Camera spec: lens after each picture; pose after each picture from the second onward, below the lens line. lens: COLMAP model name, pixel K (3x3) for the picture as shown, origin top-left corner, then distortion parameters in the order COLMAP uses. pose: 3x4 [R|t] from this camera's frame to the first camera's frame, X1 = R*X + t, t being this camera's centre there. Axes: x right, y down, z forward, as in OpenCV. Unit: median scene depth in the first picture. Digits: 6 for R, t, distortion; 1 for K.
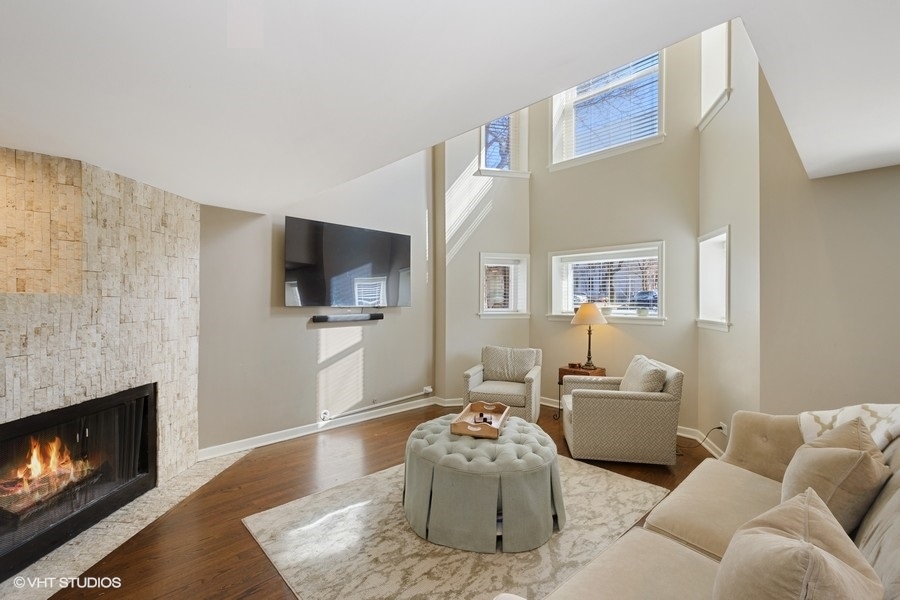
lens RADIAL K [[402.5, 0, 448.2], [0, 402.5, 300.5], [0, 0, 1]] dist [0.007366, -0.000276]
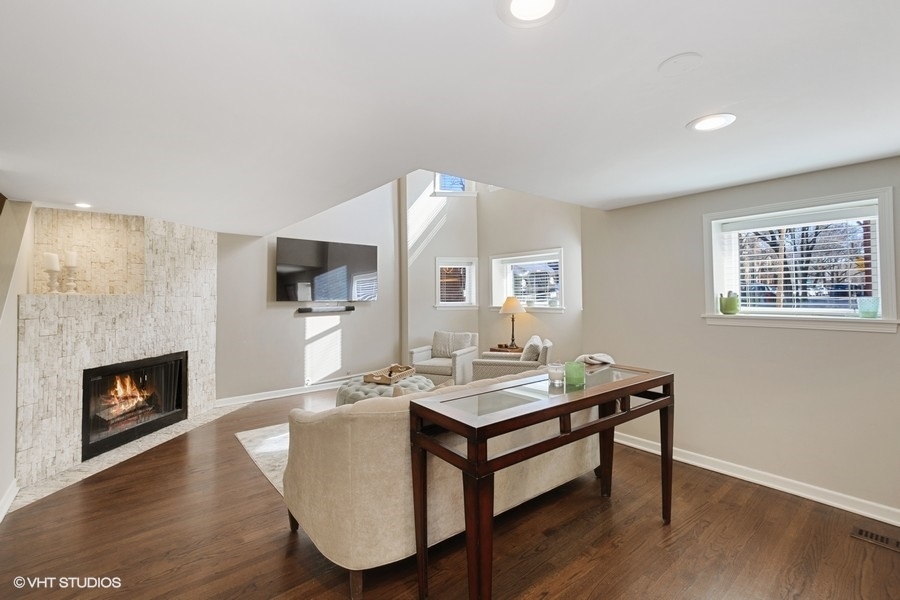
lens RADIAL K [[402.5, 0, 445.5], [0, 402.5, 285.4], [0, 0, 1]] dist [0.007366, -0.000276]
pose [[0.996325, -0.011650, -0.084859, 0.344247], [0.009677, 0.999674, -0.023624, -0.001481], [0.085106, 0.022716, 0.996113, -0.399657]]
